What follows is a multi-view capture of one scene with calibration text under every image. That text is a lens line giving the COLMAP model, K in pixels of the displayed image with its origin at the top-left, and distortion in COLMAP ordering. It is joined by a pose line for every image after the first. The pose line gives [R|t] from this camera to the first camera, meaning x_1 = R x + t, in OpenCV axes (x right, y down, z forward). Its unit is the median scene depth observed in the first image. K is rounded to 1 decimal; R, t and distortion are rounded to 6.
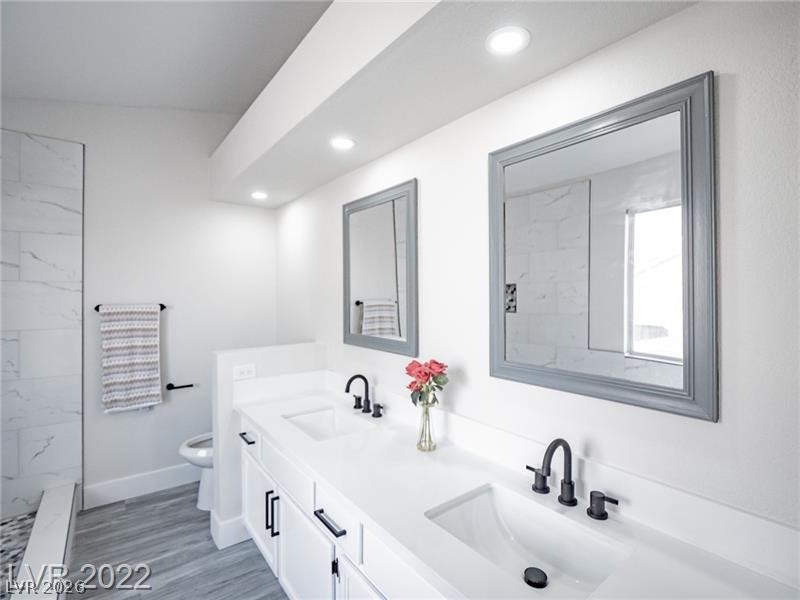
lens RADIAL K [[386.2, 0, 400.4], [0, 386.2, 301.5], [0, 0, 1]] dist [-0.005376, -0.006572]
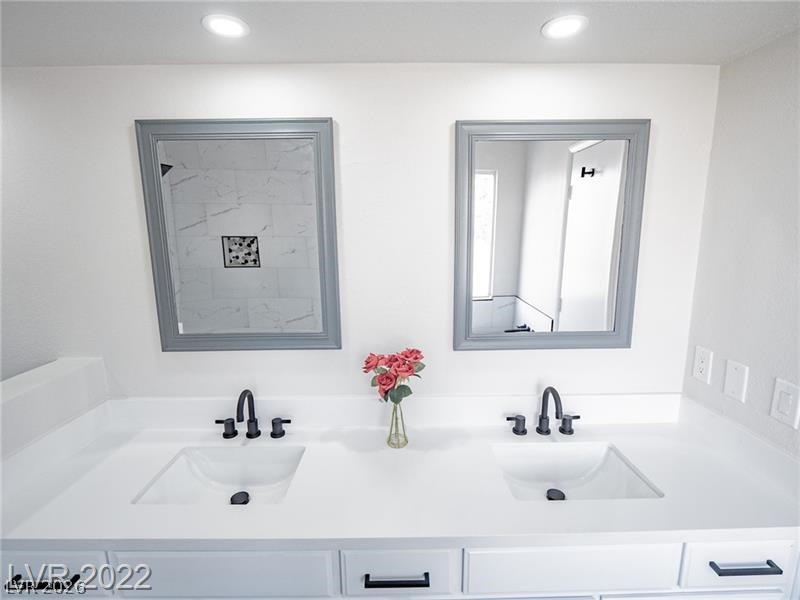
lens RADIAL K [[386.2, 0, 402.2], [0, 386.2, 301.7], [0, 0, 1]] dist [-0.005376, -0.006572]
pose [[0.597298, -0.149056, 0.788047, -0.464972], [0.021193, 0.985168, 0.170277, -0.082121], [-0.801739, -0.085005, 0.591598, 0.371606]]
